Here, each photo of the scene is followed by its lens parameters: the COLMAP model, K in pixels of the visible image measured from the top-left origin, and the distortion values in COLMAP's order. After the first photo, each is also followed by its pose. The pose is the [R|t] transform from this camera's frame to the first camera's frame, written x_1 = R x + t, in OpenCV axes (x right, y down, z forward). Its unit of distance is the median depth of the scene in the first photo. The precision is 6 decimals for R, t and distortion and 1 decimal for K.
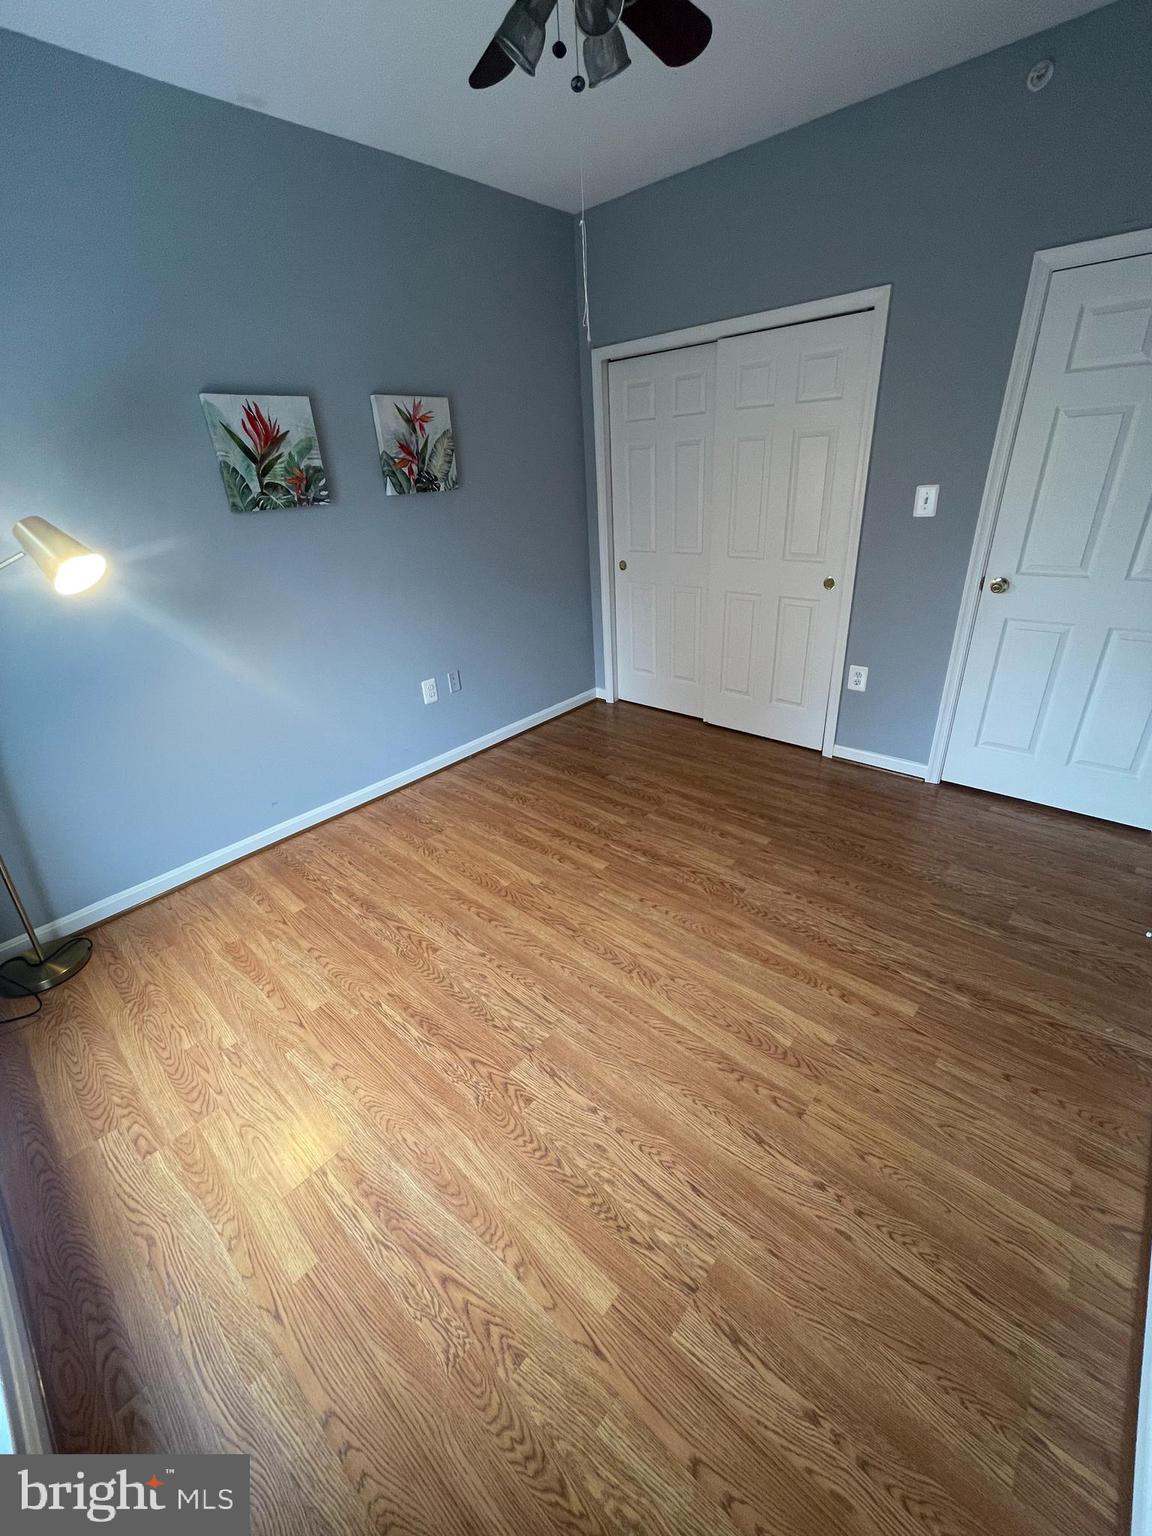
lens RADIAL K [[611.4, 0, 576.0], [0, 611.4, 768.0], [0, 0, 1]] dist [-0.014992, 0.004971]
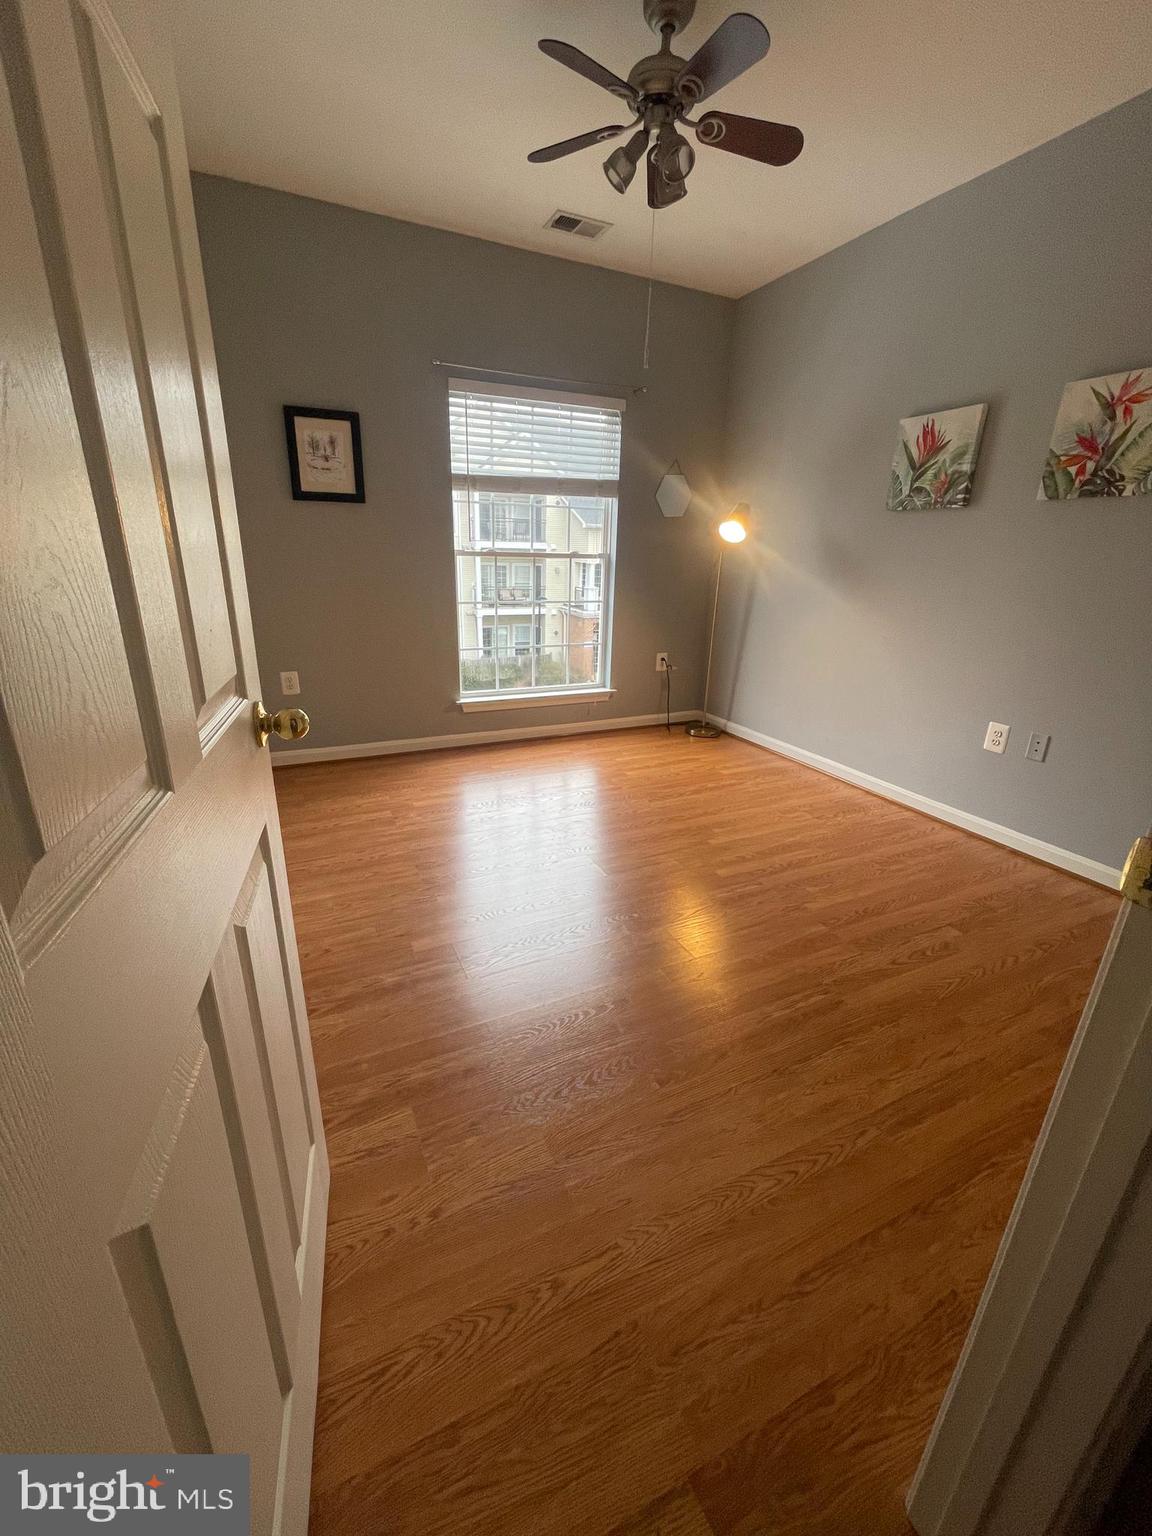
lens RADIAL K [[611.4, 0, 576.0], [0, 611.4, 768.0], [0, 0, 1]] dist [-0.014992, 0.004971]
pose [[-0.378629, 0.355480, -0.854561, 0.832685], [-0.412439, 0.761760, 0.499616, -0.327068], [0.828574, 0.541623, -0.141811, 0.808432]]
